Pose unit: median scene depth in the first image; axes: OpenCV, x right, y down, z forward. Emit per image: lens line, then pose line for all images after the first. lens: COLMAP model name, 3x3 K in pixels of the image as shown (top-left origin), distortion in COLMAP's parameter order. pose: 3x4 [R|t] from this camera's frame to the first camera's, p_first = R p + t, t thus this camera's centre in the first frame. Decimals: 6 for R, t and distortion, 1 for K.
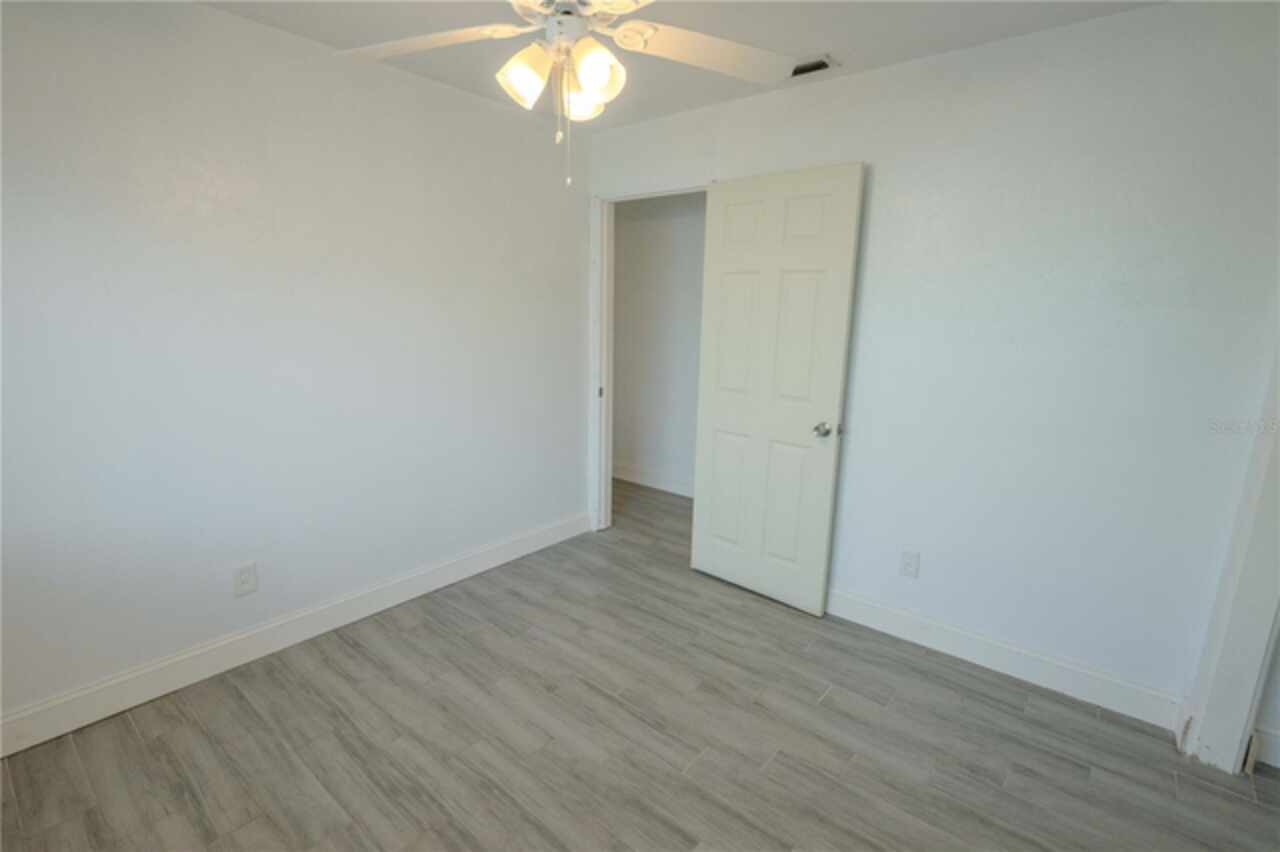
lens RADIAL K [[606.7, 0, 637.1], [0, 606.7, 423.6], [0, 0, 1]] dist [0.002087, 0.000766]
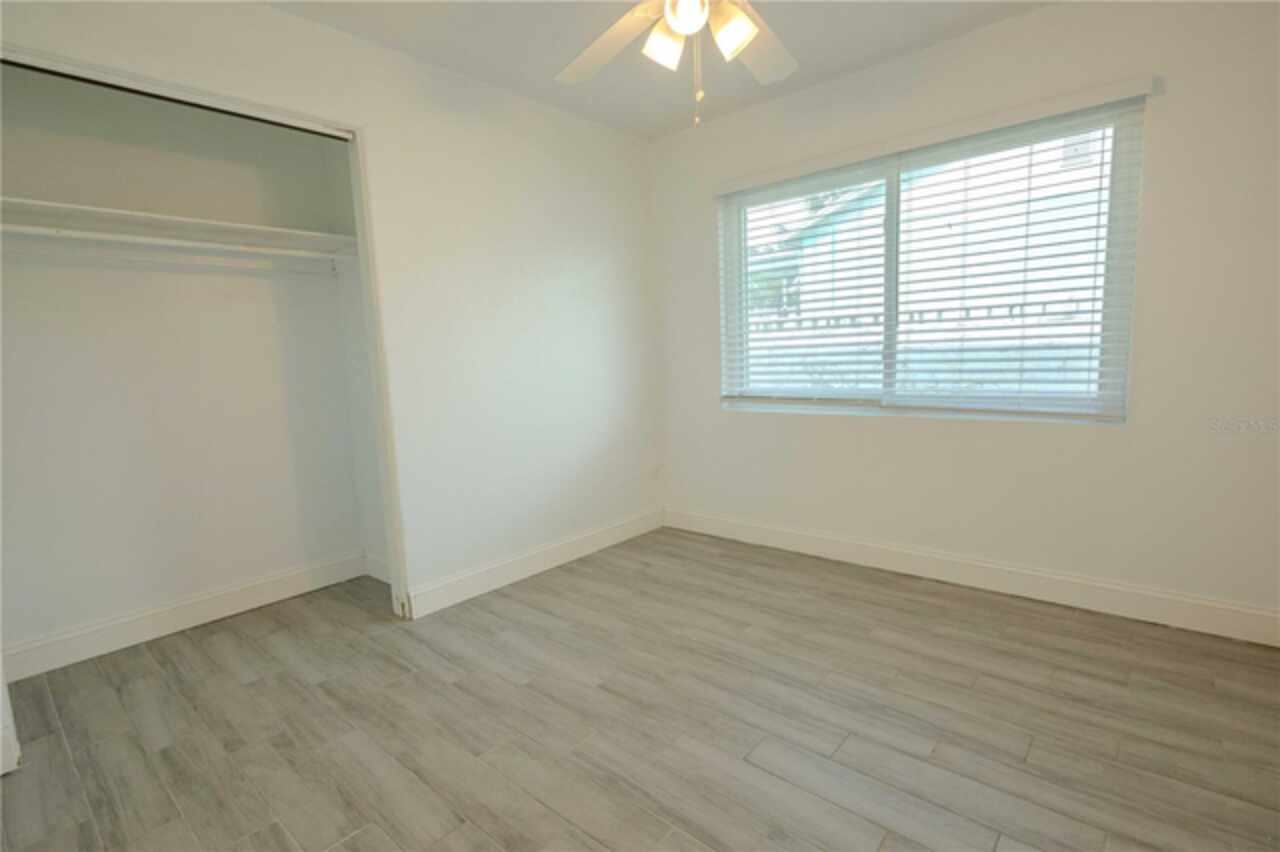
lens RADIAL K [[606.7, 0, 637.1], [0, 606.7, 423.6], [0, 0, 1]] dist [0.002087, 0.000766]
pose [[-0.998848, 0.012378, 0.046352, -0.040118], [0.026644, 0.946575, 0.321381, -0.193182], [-0.039897, 0.322246, -0.945815, 1.740221]]
